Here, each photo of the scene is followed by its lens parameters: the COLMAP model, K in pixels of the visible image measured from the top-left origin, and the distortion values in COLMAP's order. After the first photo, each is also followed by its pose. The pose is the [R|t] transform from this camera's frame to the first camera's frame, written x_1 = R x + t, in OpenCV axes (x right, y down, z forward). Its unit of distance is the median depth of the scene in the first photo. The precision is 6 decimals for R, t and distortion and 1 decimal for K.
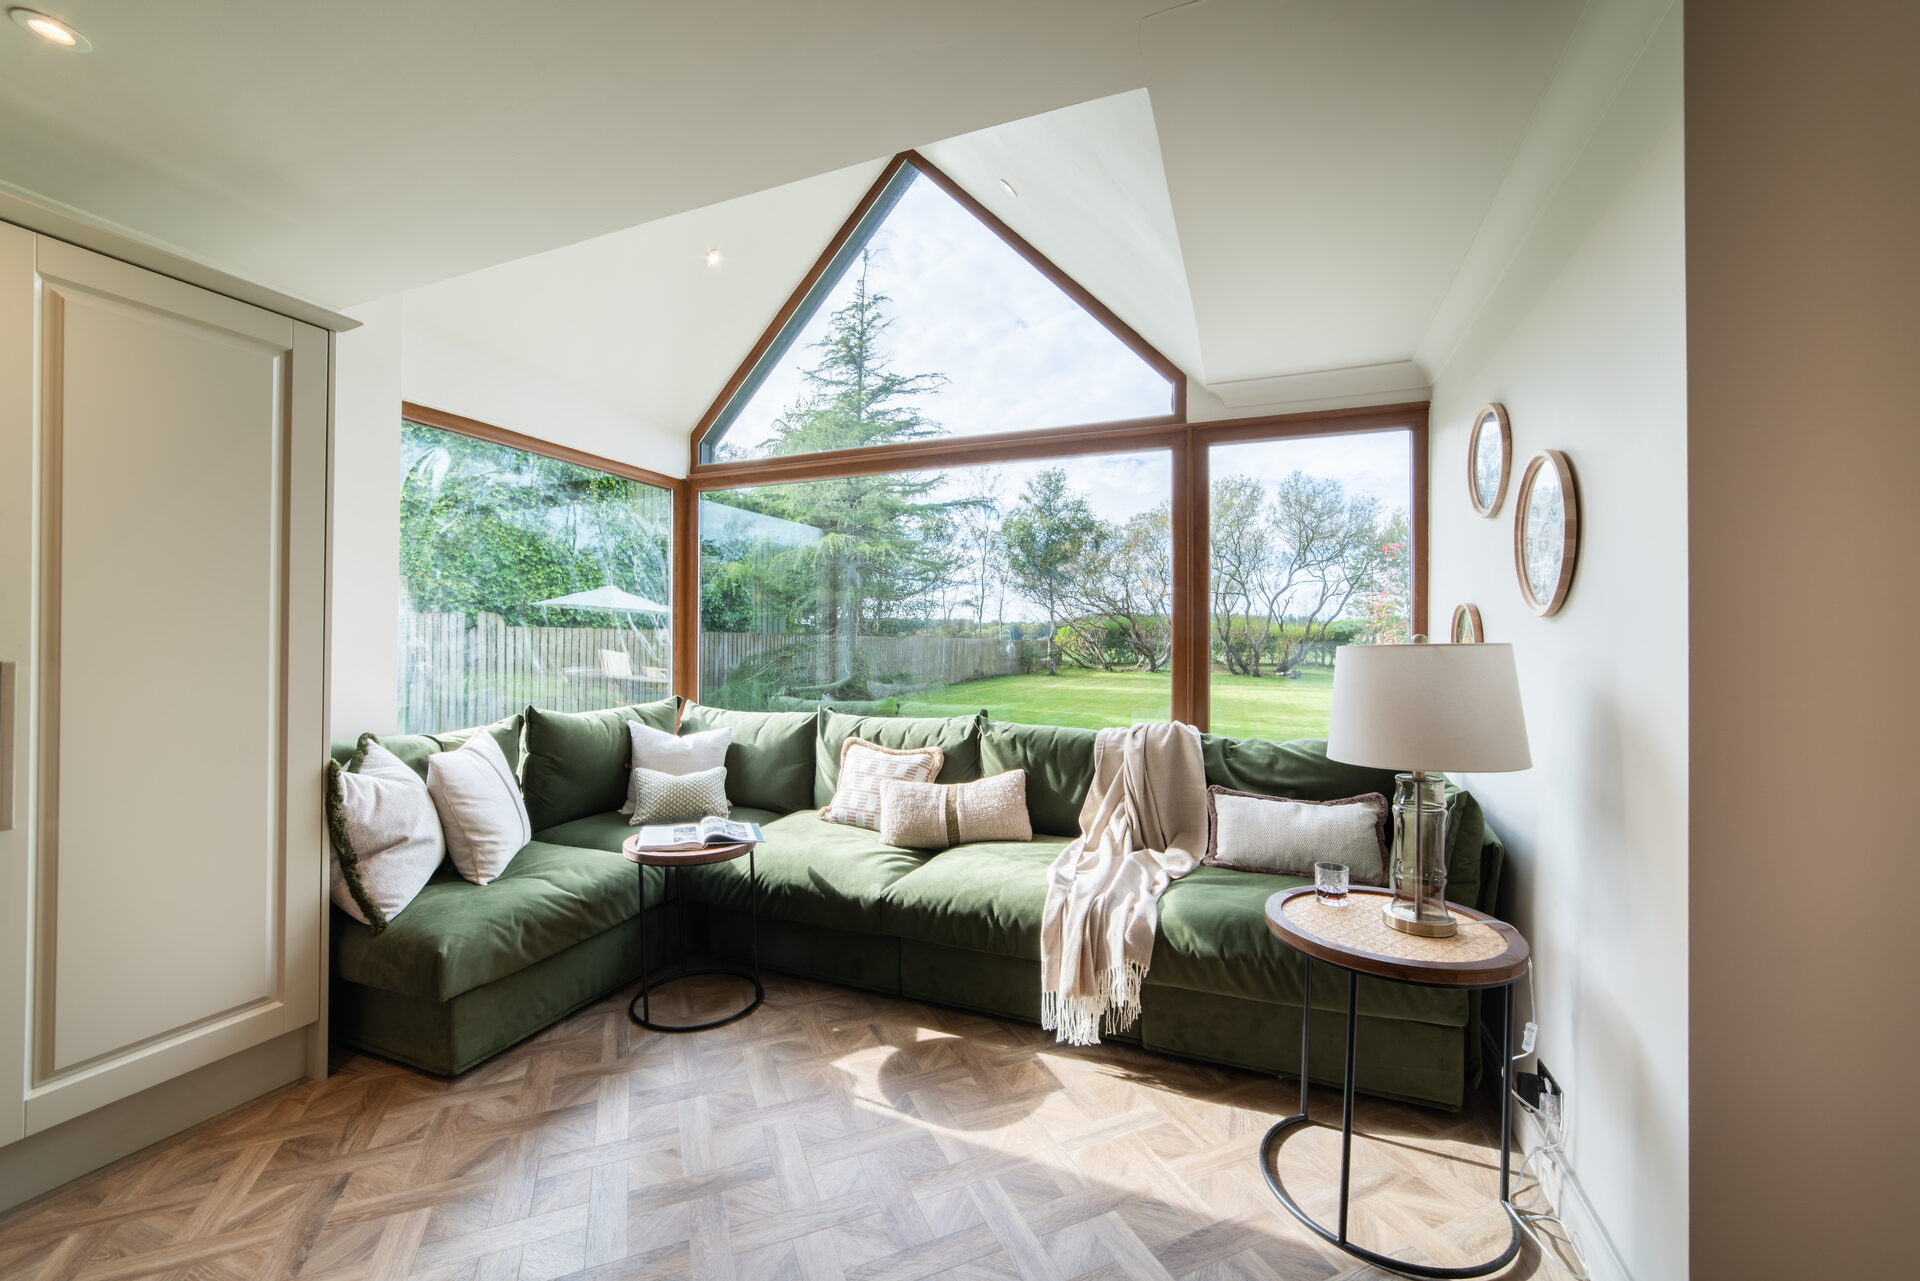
lens RADIAL K [[752.3, 0, 960.0], [0, 752.3, 640.5], [0, 0, 1]] dist [-0.017368, 0.000166]
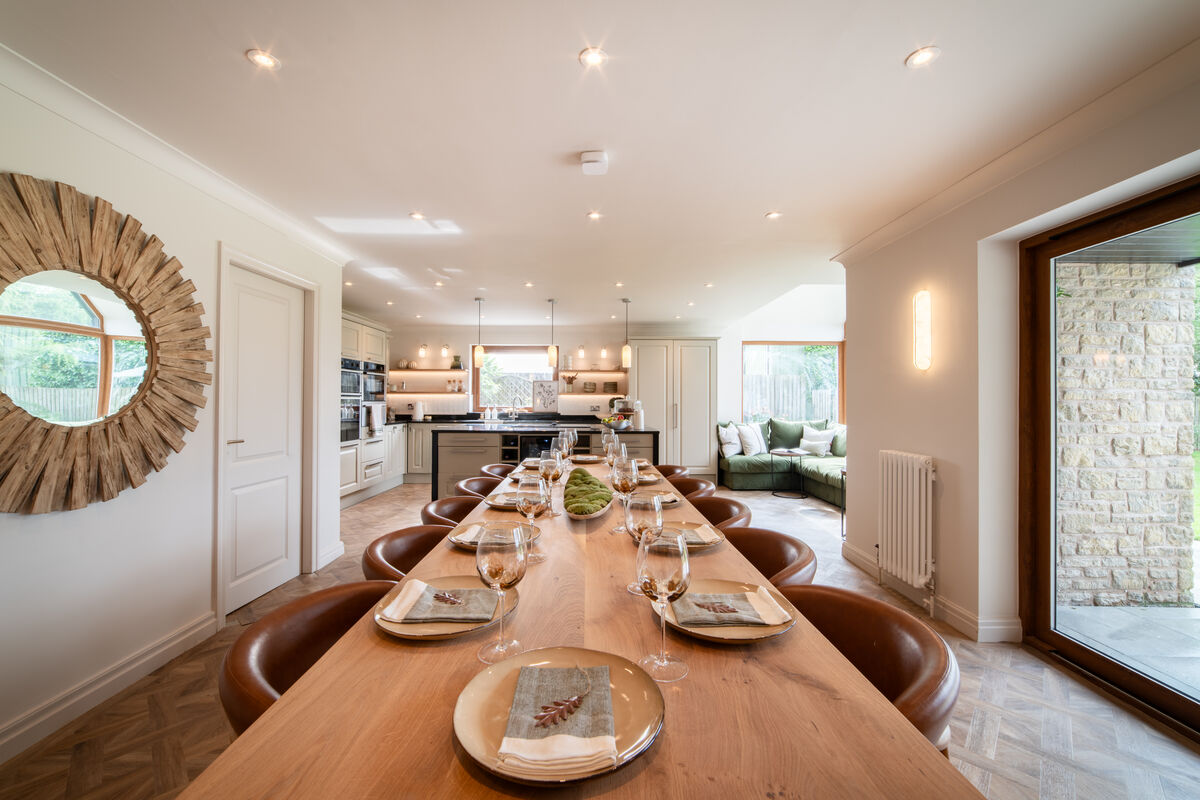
lens RADIAL K [[470.2, 0, 600.0], [0, 470.2, 400.0], [0, 0, 1]] dist [-0.017368, 0.000166]
pose [[0.387547, -0.010665, -0.921788, 1.206475], [0.005801, 0.999941, -0.009131, 0.013301], [0.921832, -0.001809, 0.387586, -0.661589]]
